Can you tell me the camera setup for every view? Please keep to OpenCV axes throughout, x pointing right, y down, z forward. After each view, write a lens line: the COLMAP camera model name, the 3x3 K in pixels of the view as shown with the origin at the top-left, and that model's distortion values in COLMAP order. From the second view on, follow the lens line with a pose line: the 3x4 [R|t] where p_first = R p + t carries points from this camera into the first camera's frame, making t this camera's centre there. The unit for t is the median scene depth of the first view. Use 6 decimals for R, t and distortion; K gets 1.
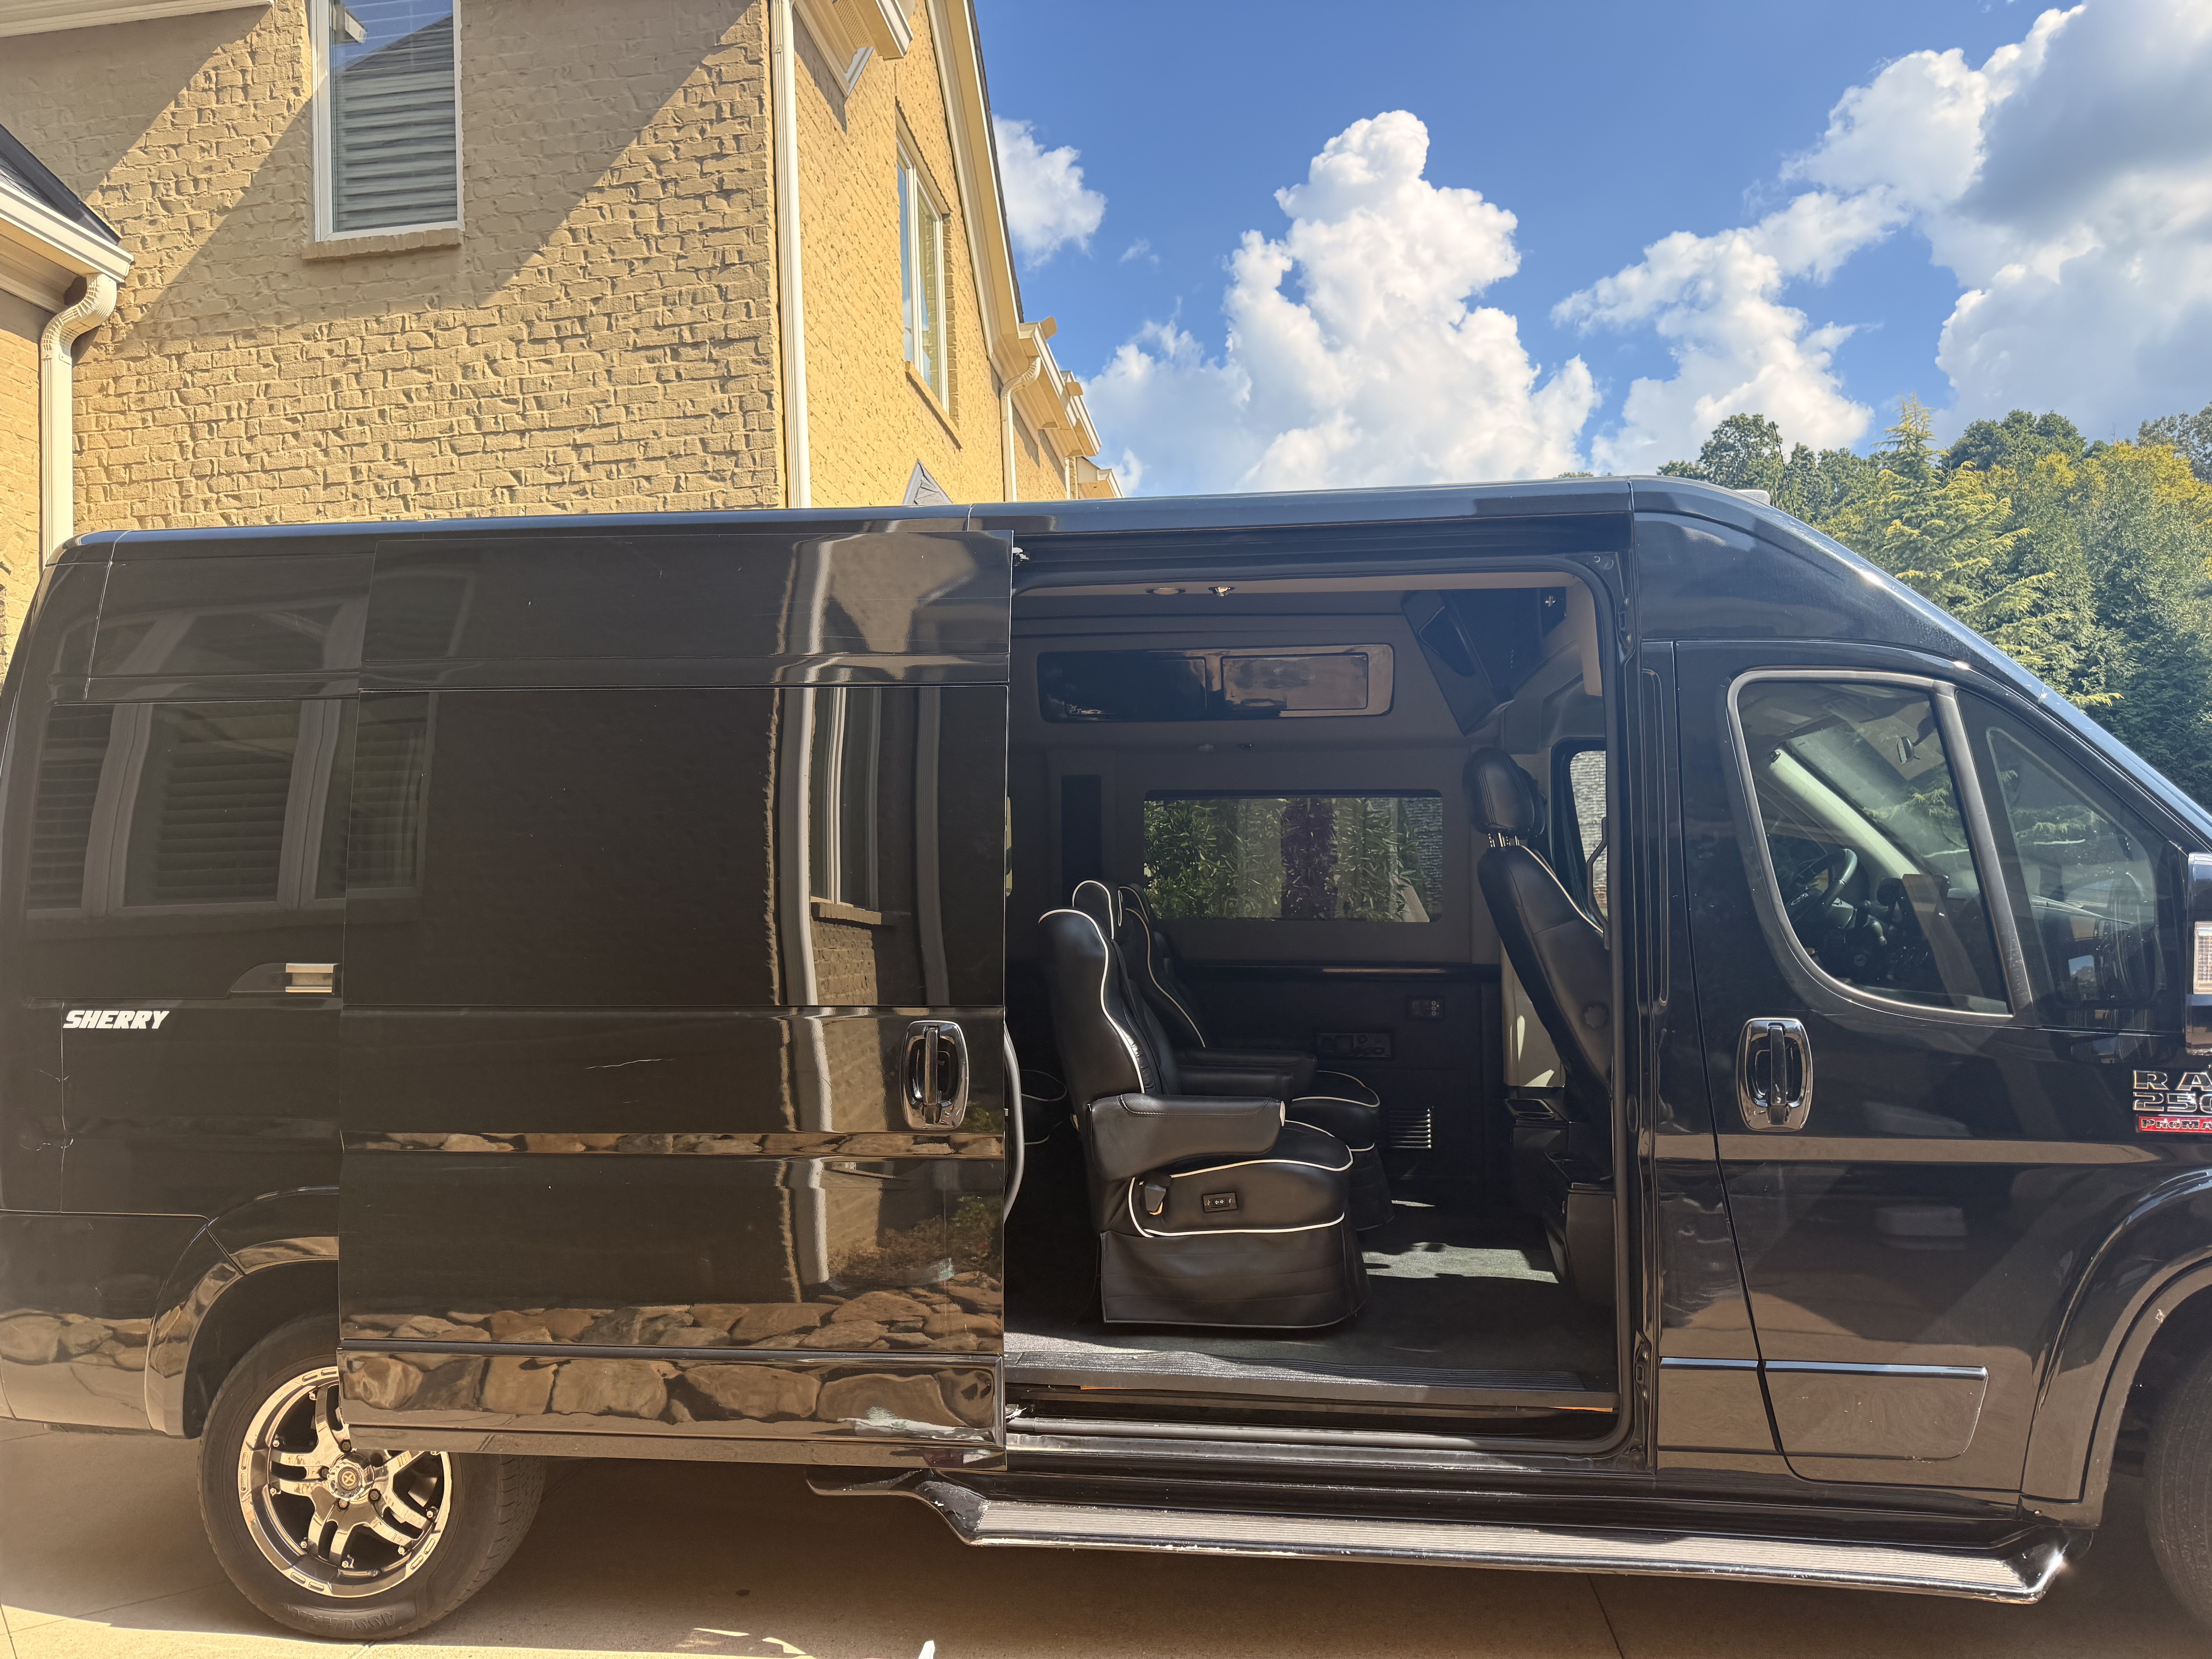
lens RADIAL K [[1558.3, 0, 1108.8], [0, 1558.3, 817.9], [0, 0, 1]] dist [0.033830, -0.050232]
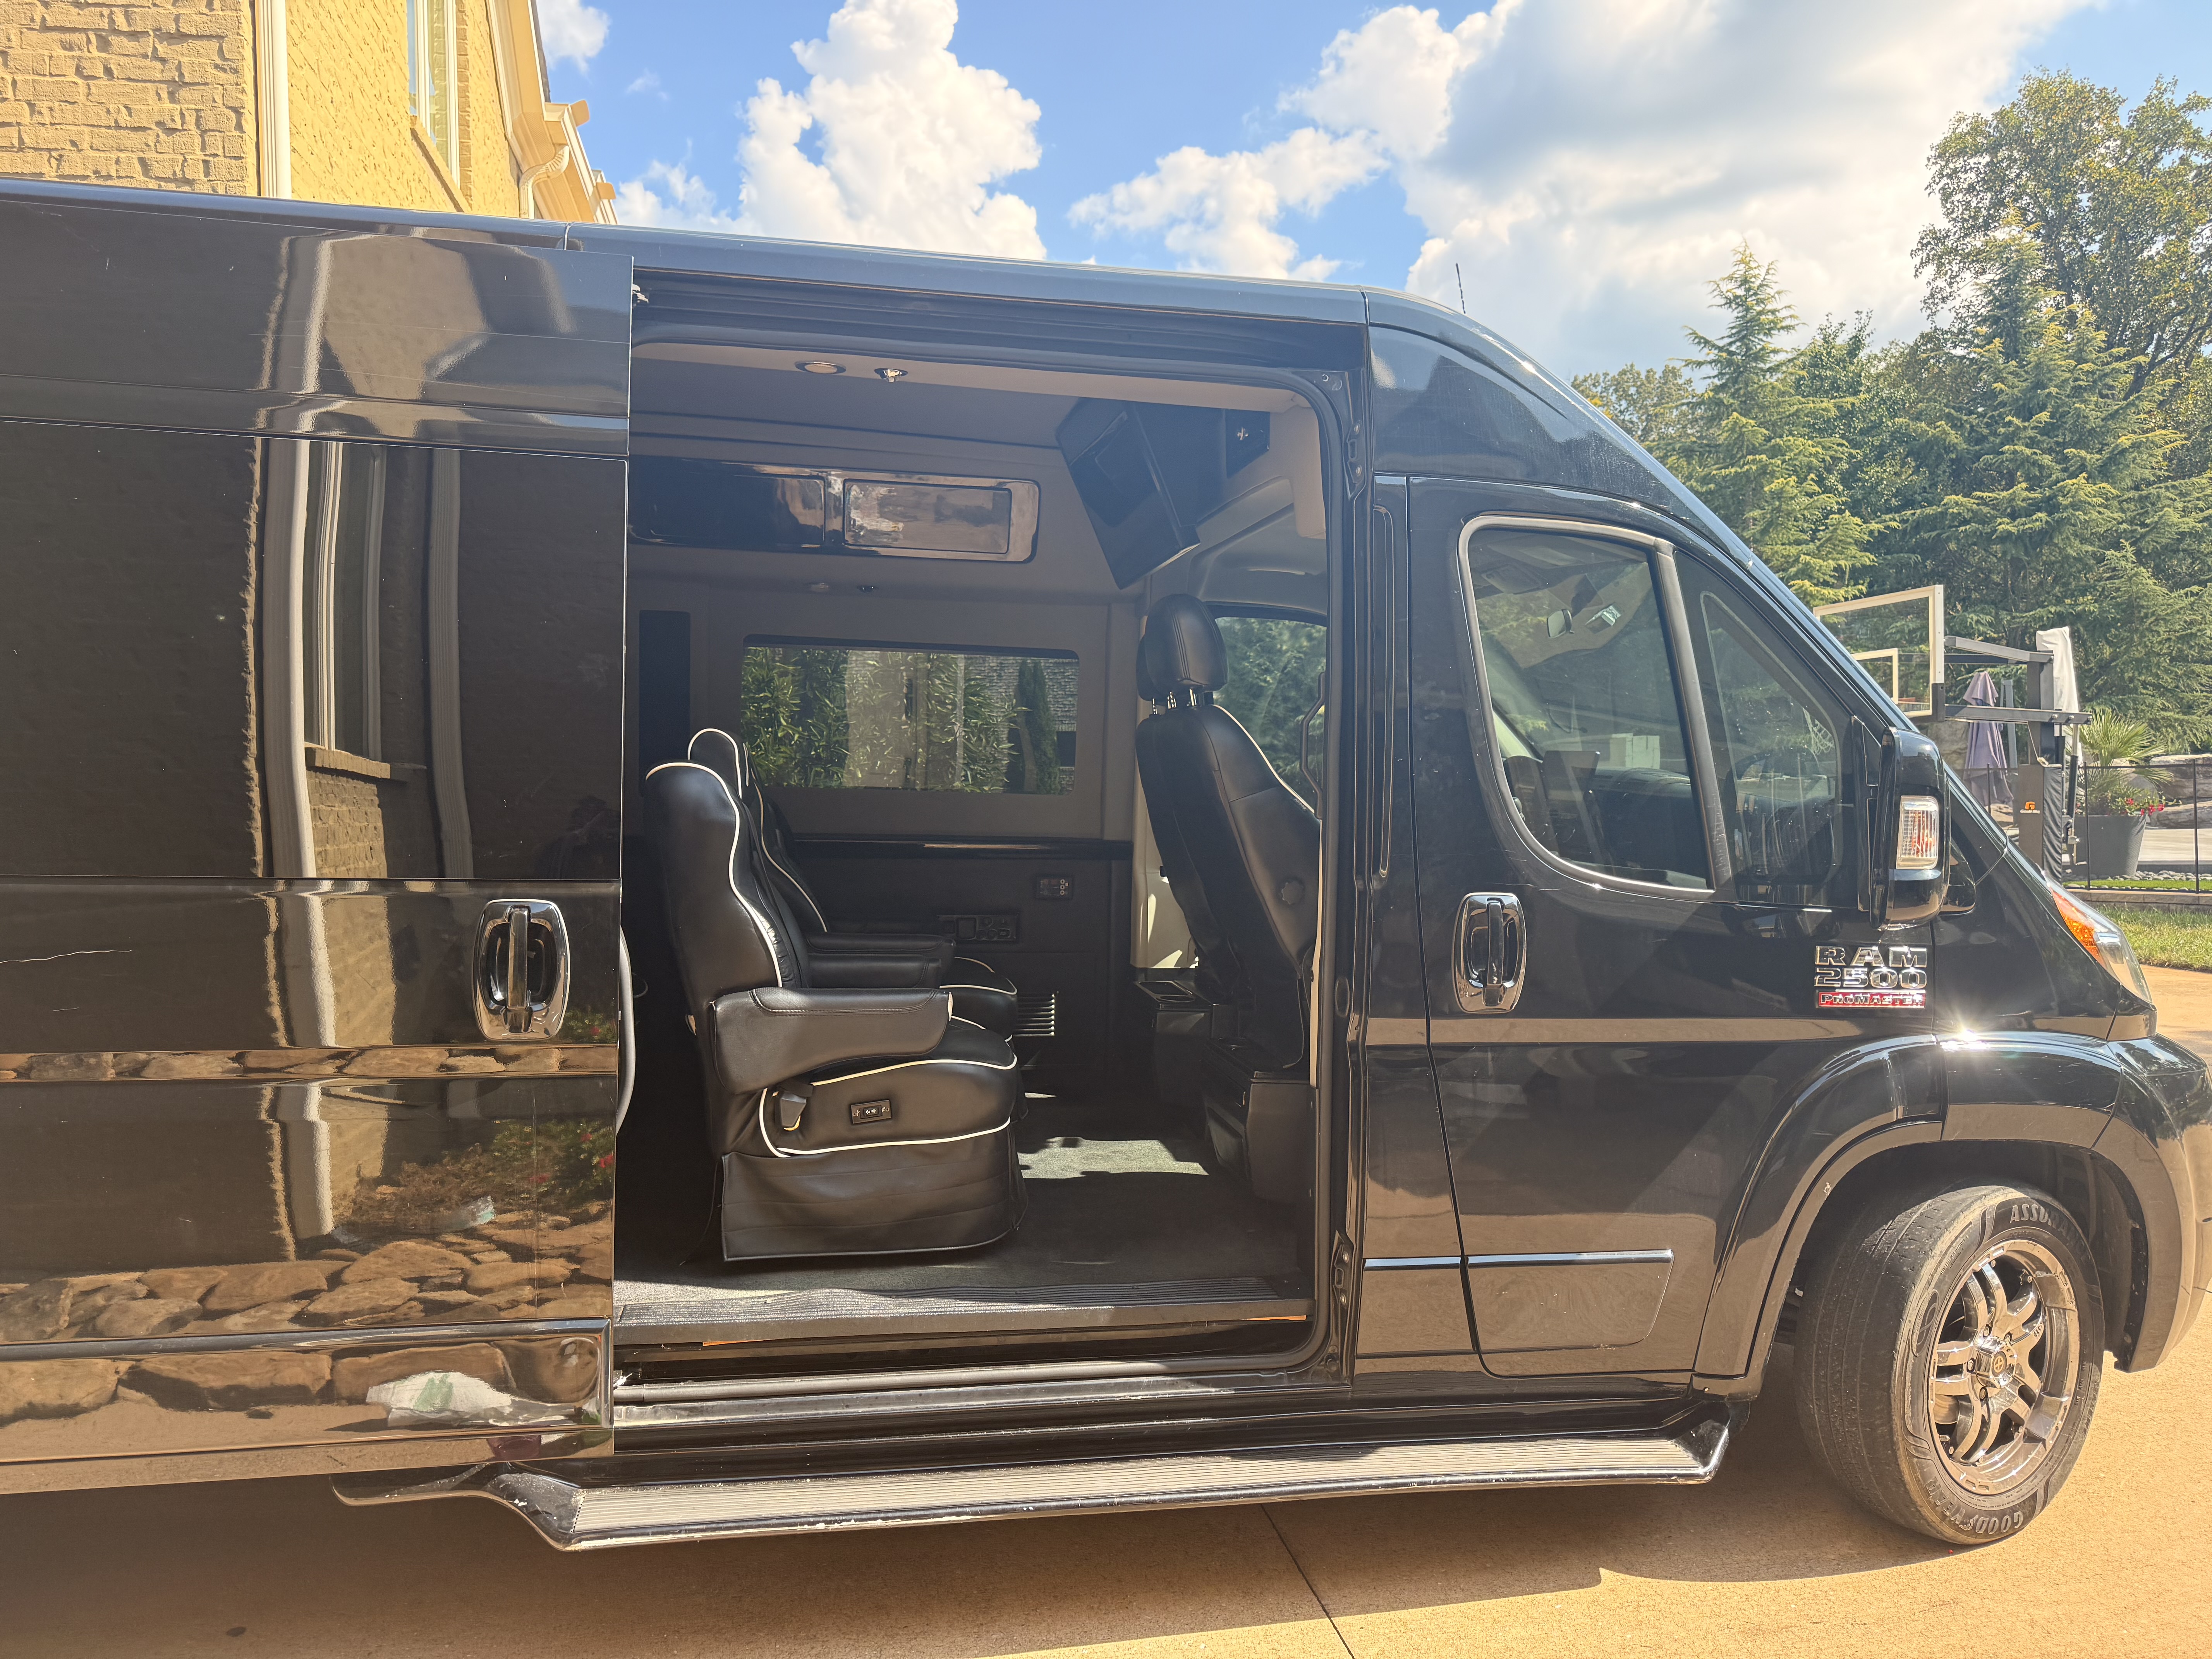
lens RADIAL K [[1558.3, 0, 1100.3], [0, 1558.3, 817.5], [0, 0, 1]] dist [0.033830, -0.050232]
pose [[0.952547, 0.015513, 0.303997, -0.070378], [-0.037844, 0.996988, 0.067703, 0.025838], [-0.302031, -0.075995, 0.950264, 0.173440]]
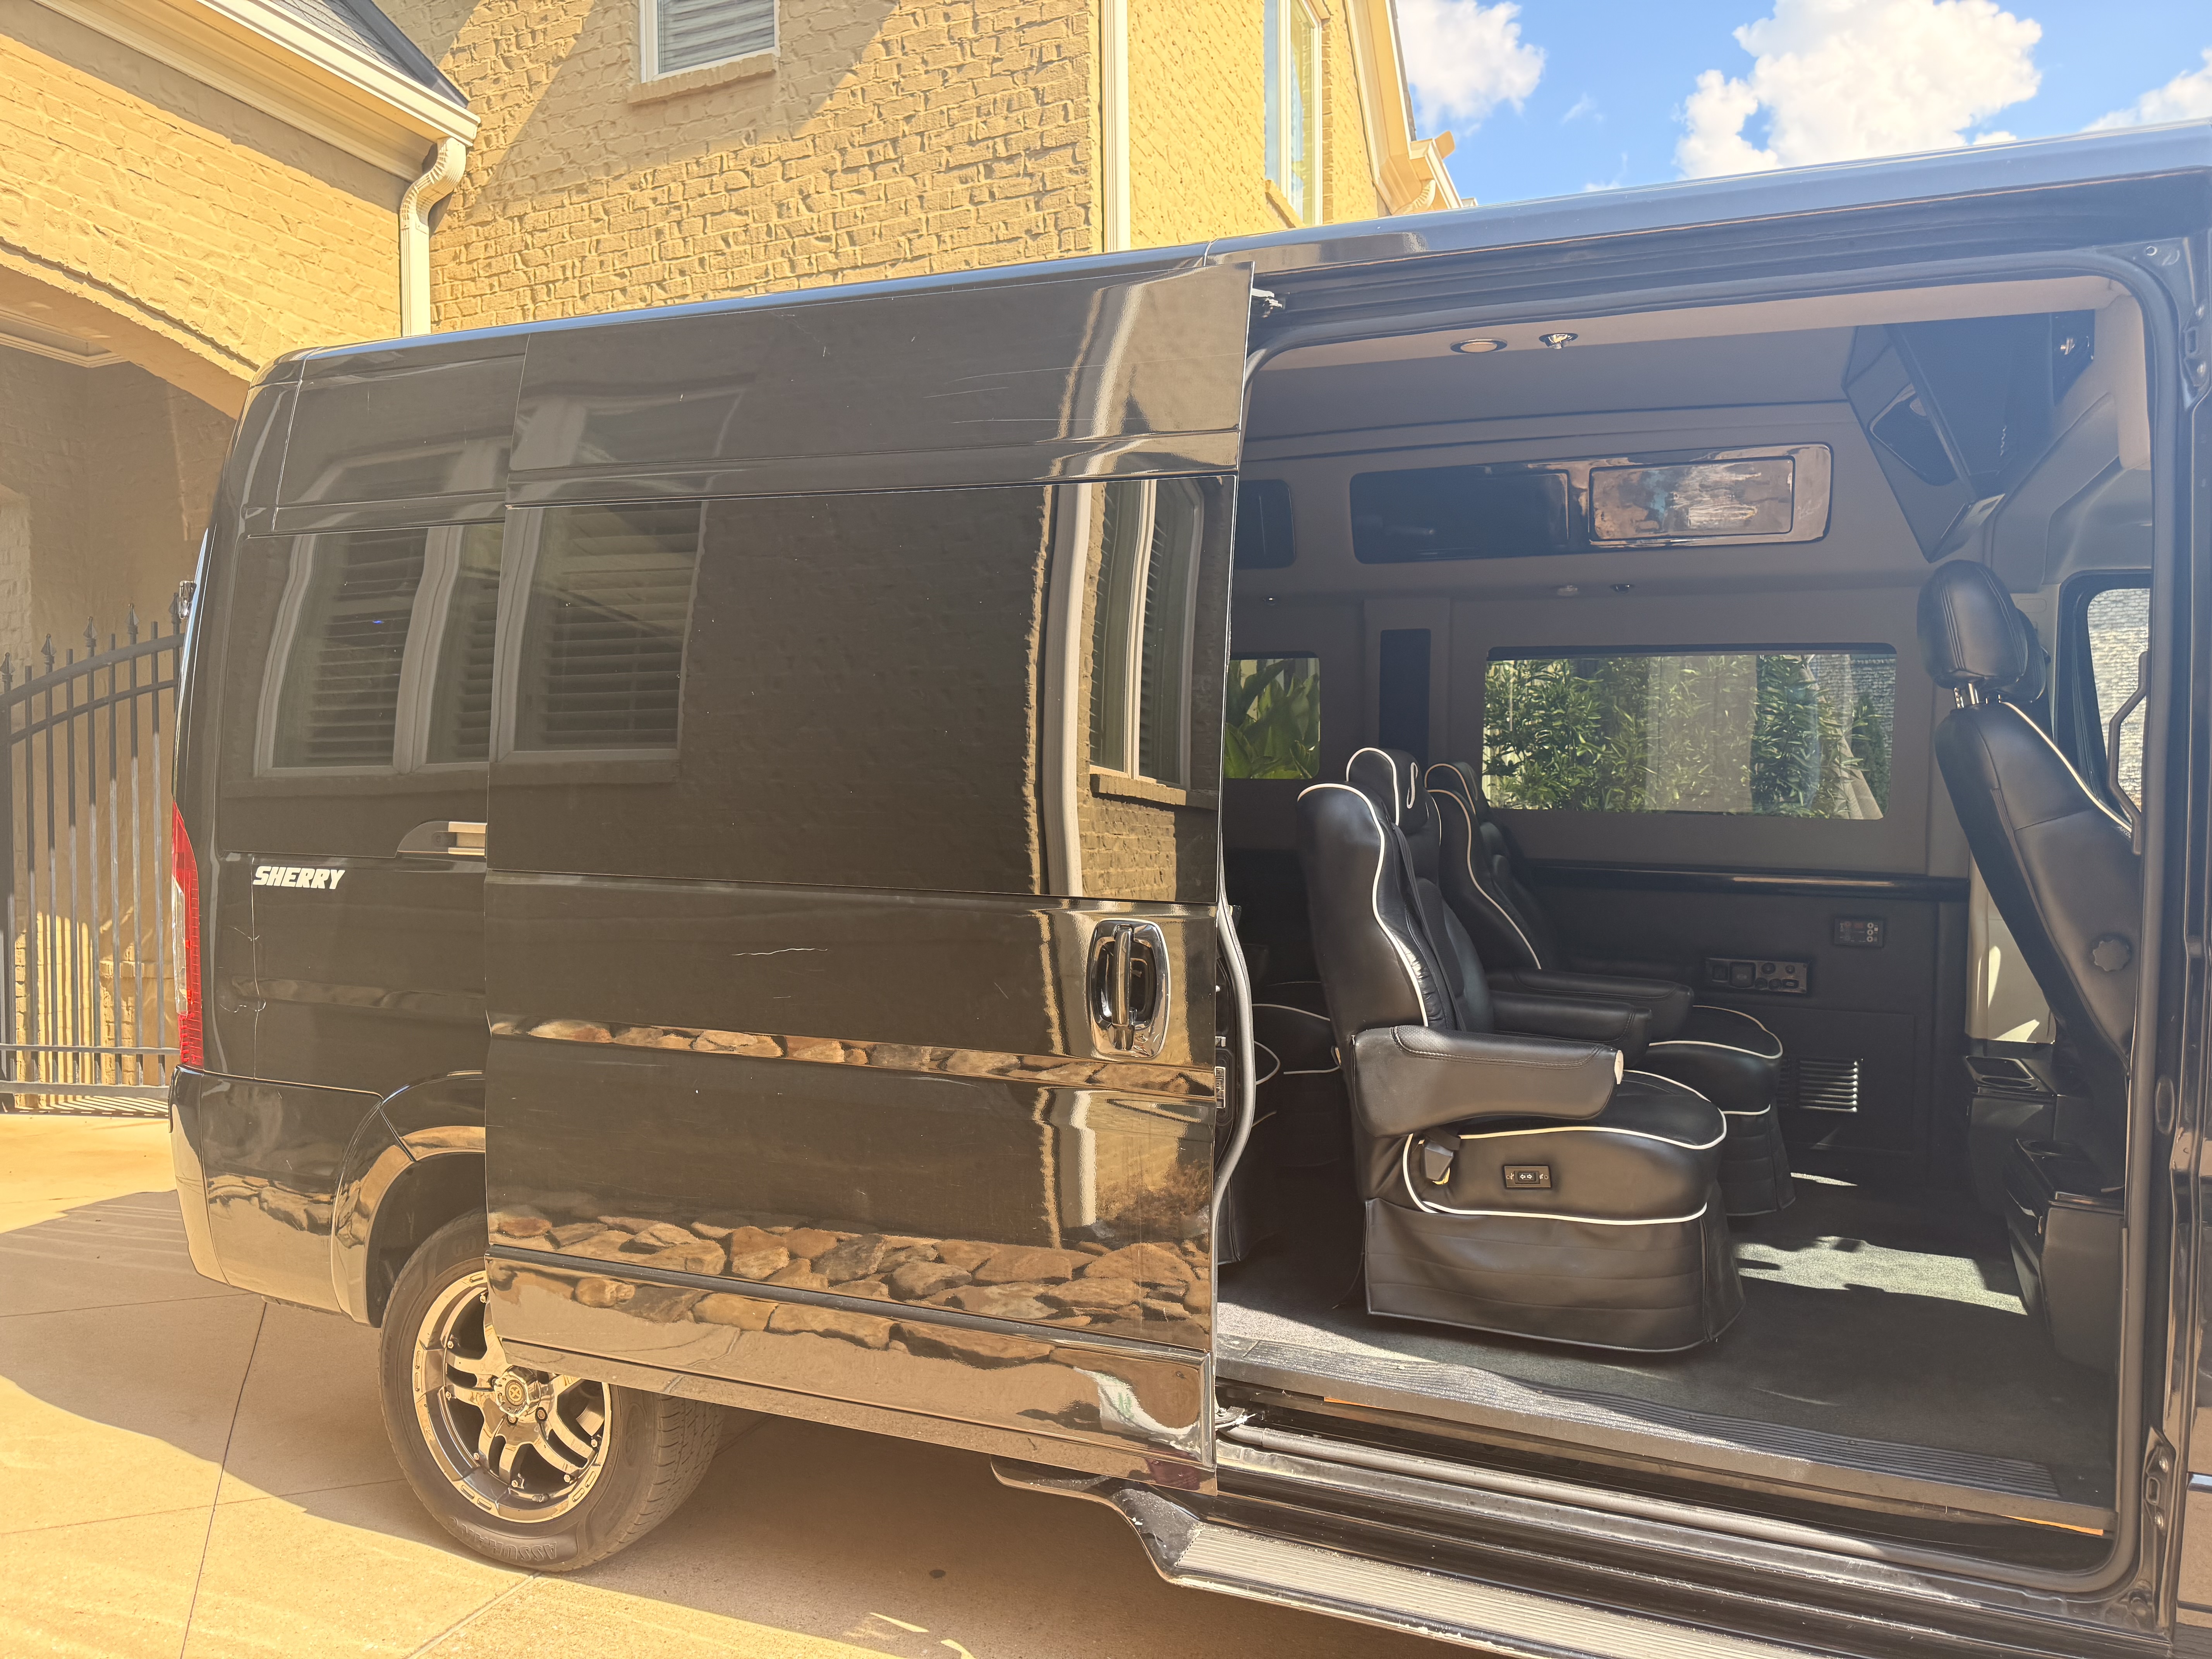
lens RADIAL K [[1558.3, 0, 1108.5], [0, 1558.3, 833.3], [0, 0, 1]] dist [0.033830, -0.050232]
pose [[0.964411, 0.029654, -0.262740, 0.070667], [-0.010125, 0.997104, 0.075373, 0.028340], [0.264215, -0.070030, 0.961918, 0.239995]]
